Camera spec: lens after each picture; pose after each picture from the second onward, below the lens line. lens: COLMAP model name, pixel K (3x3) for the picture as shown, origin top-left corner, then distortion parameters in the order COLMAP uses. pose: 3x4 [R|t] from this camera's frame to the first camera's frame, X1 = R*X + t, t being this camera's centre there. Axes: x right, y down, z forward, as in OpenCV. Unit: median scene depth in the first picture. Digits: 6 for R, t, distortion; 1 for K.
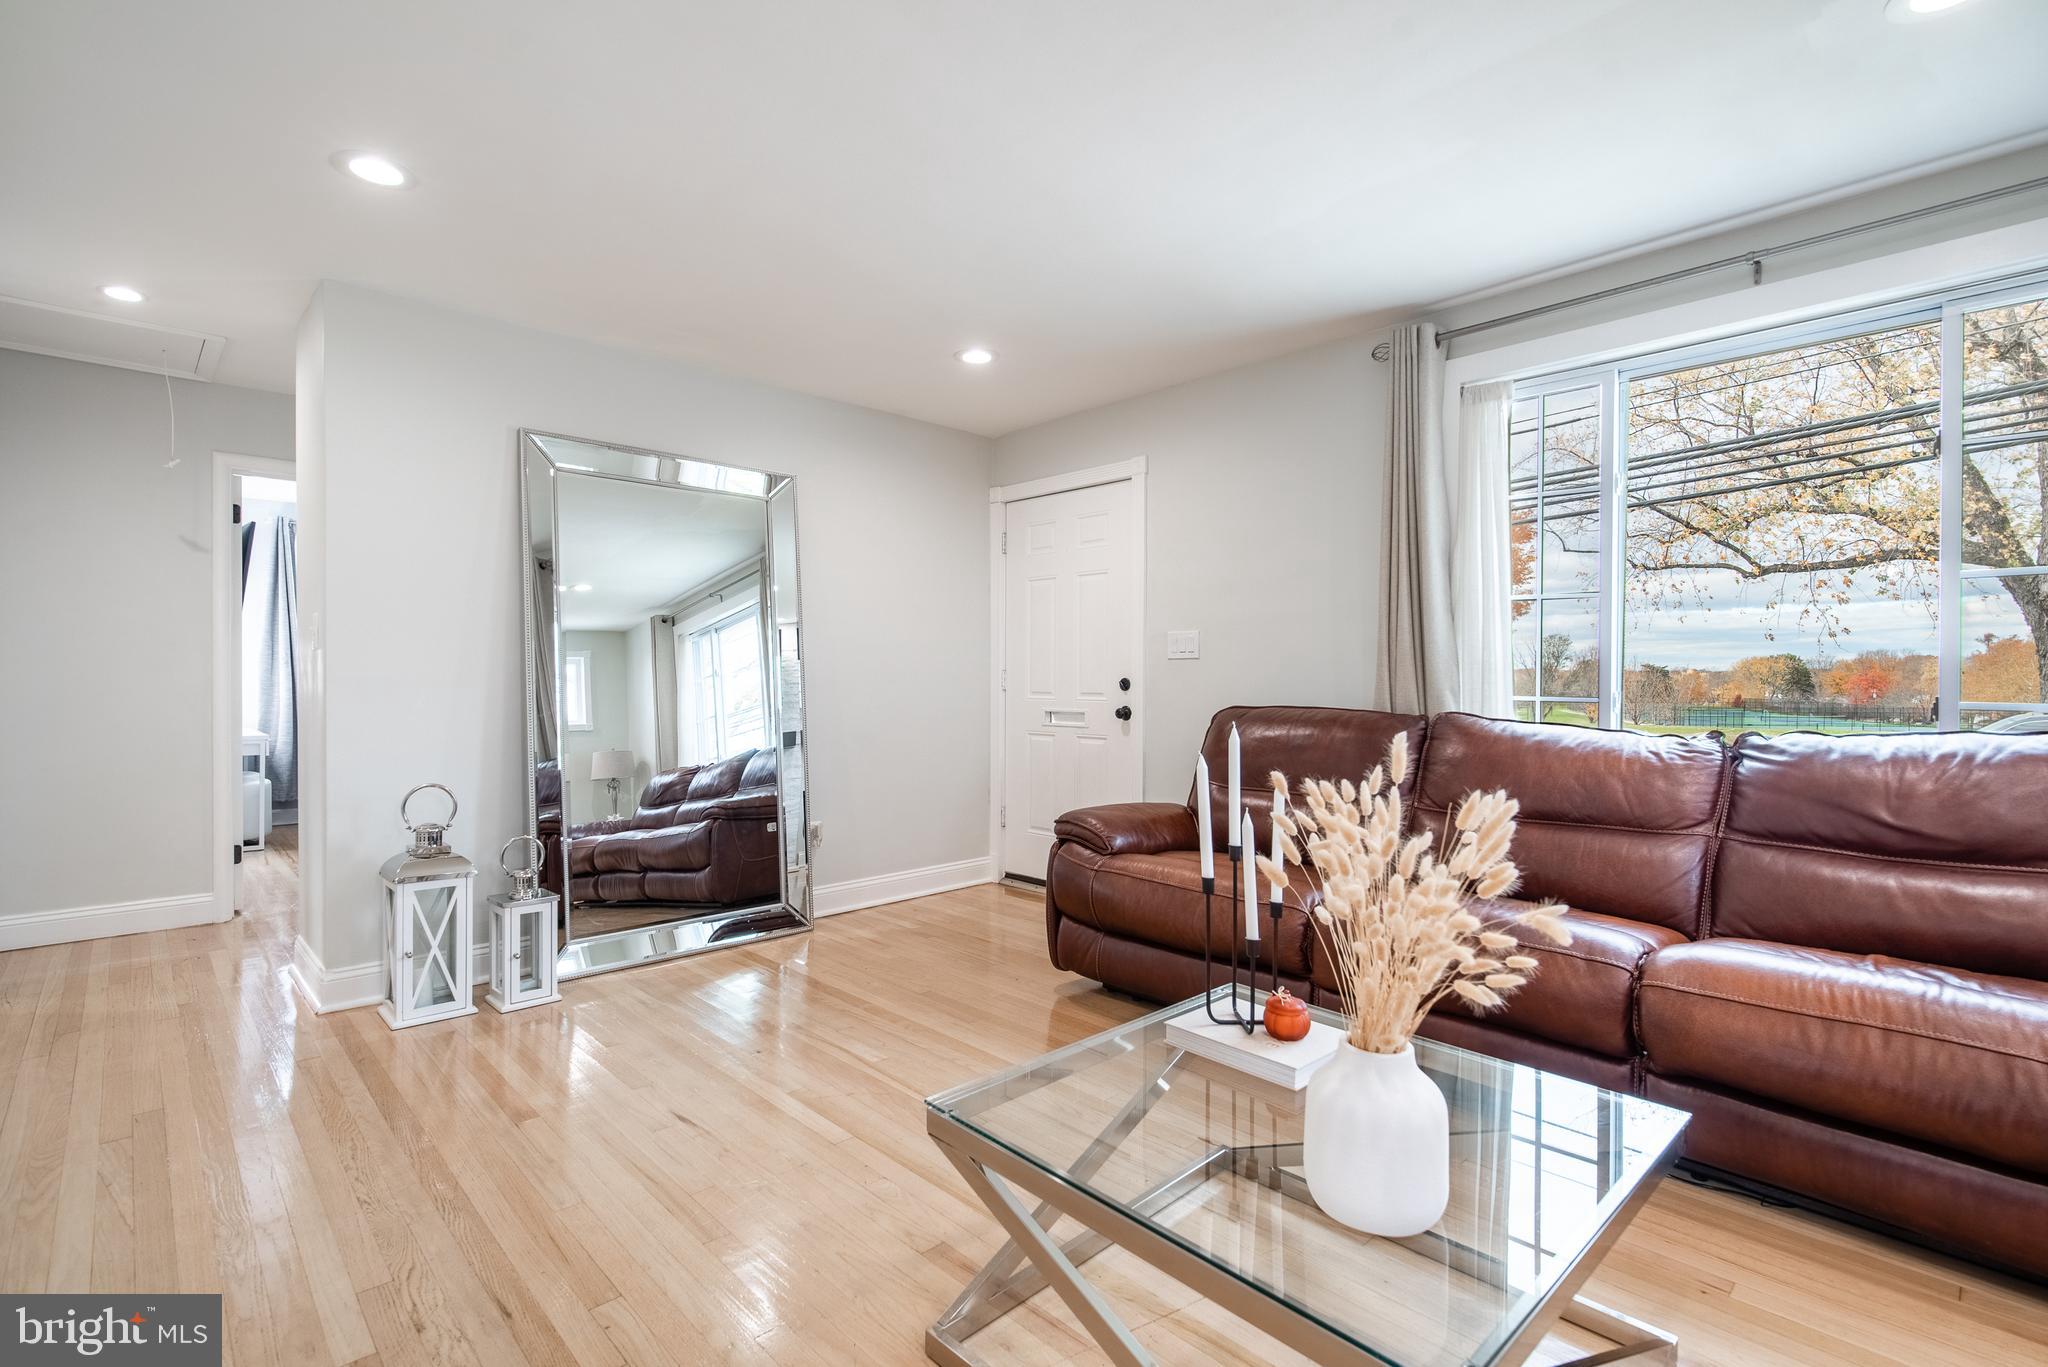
lens RADIAL K [[944.0, 0, 1019.0], [0, 944.0, 684.5], [0, 0, 1]] dist [-0.003079, -0.000183]
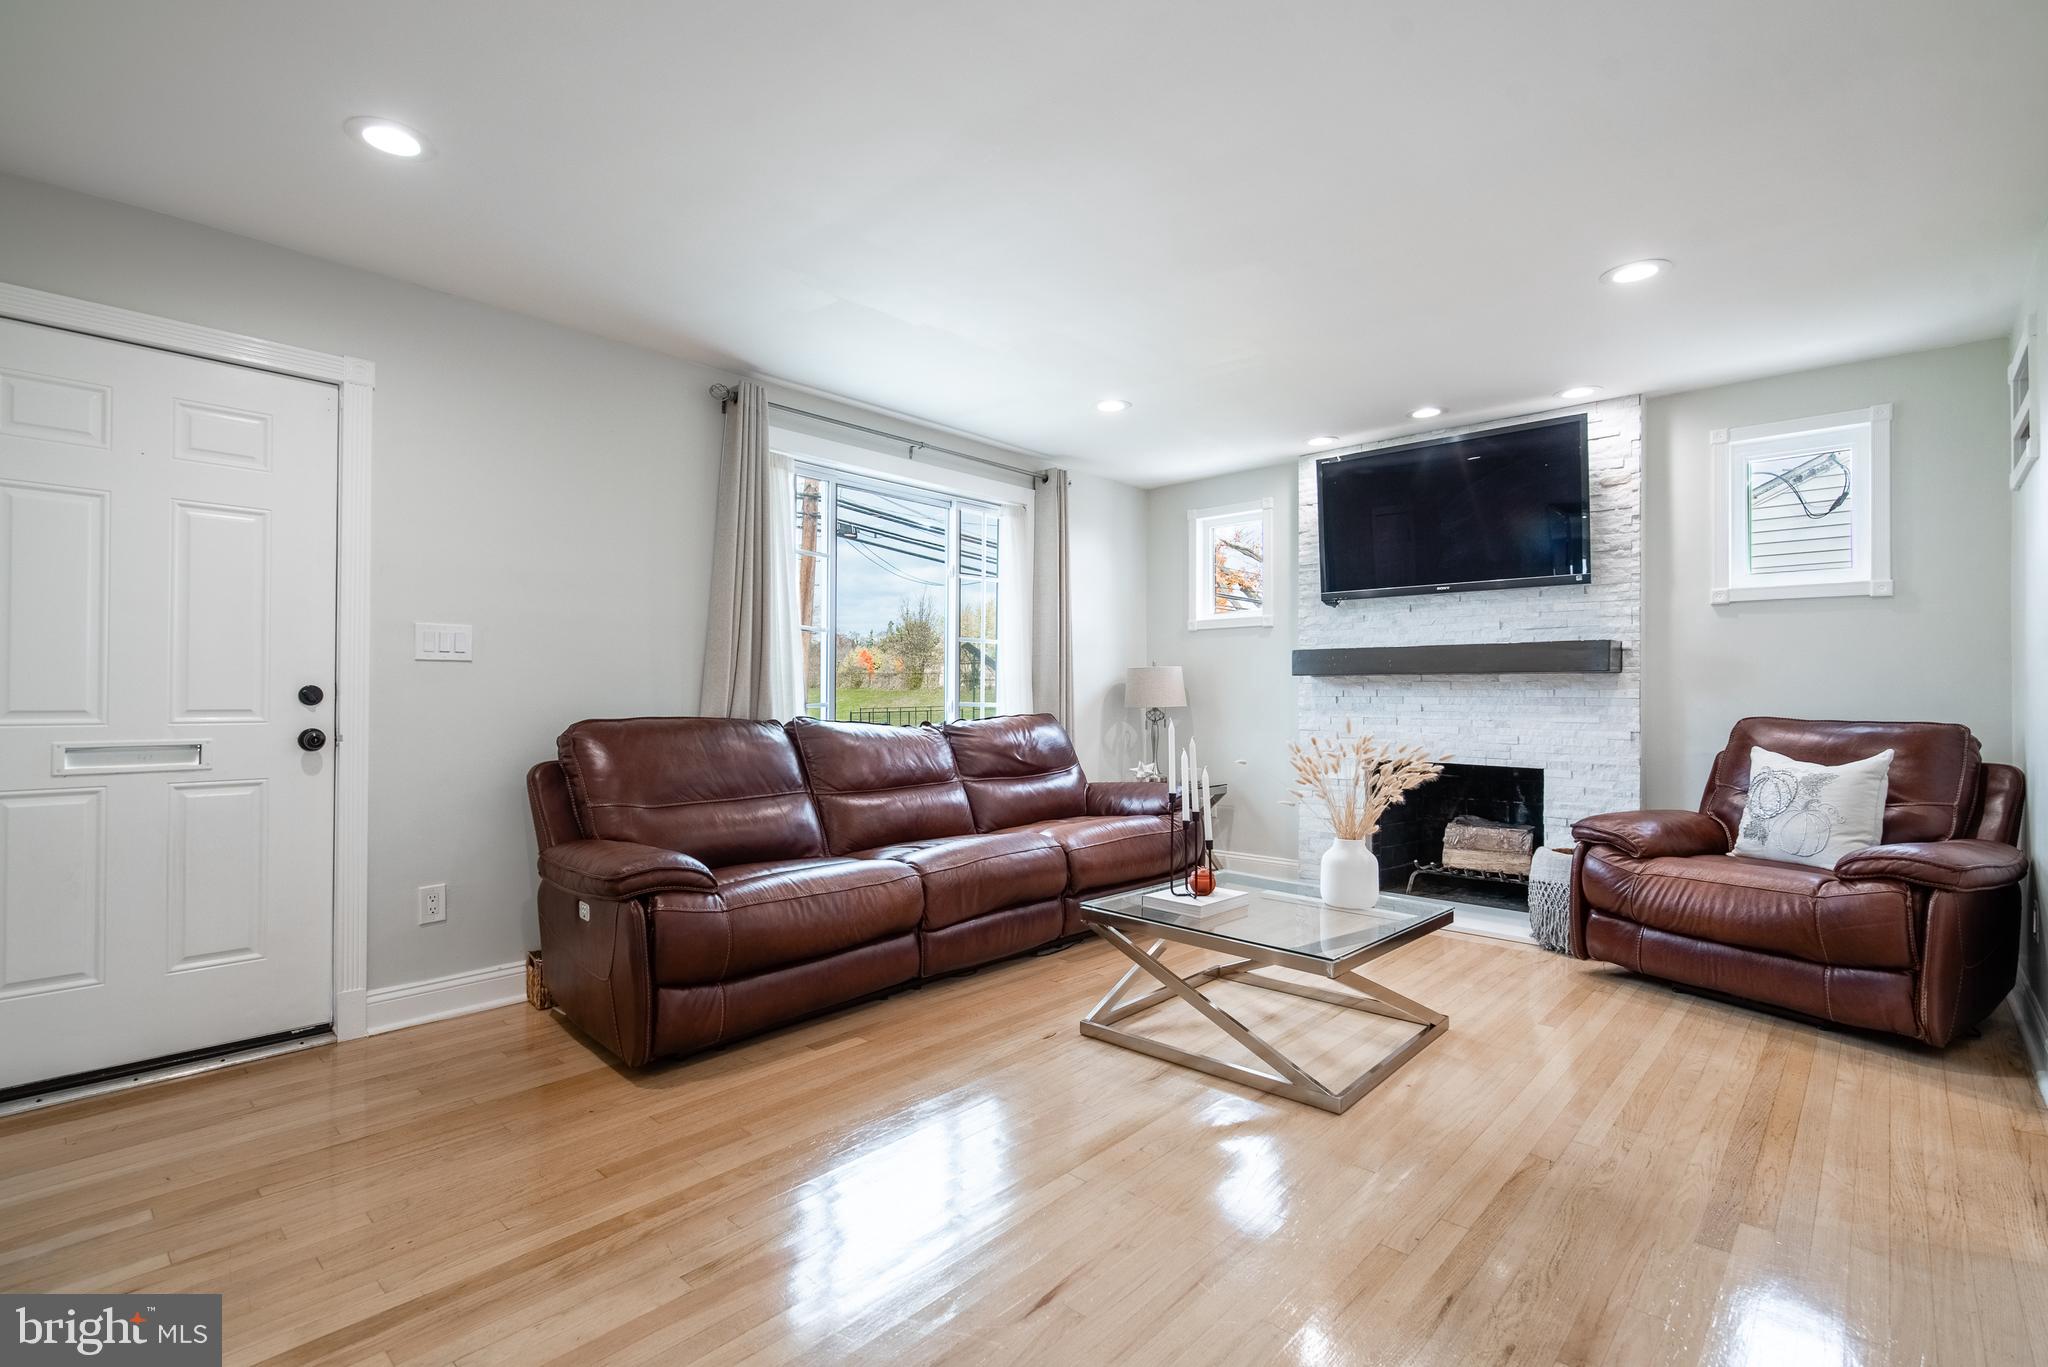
lens RADIAL K [[944.0, 0, 1019.4], [0, 944.0, 686.4], [0, 0, 1]] dist [-0.003079, -0.000183]
pose [[-0.066420, 0.006834, 0.997768, -0.671076], [0.001640, 0.999976, -0.006740, -0.001425], [-0.997790, 0.001189, -0.066430, 0.665777]]
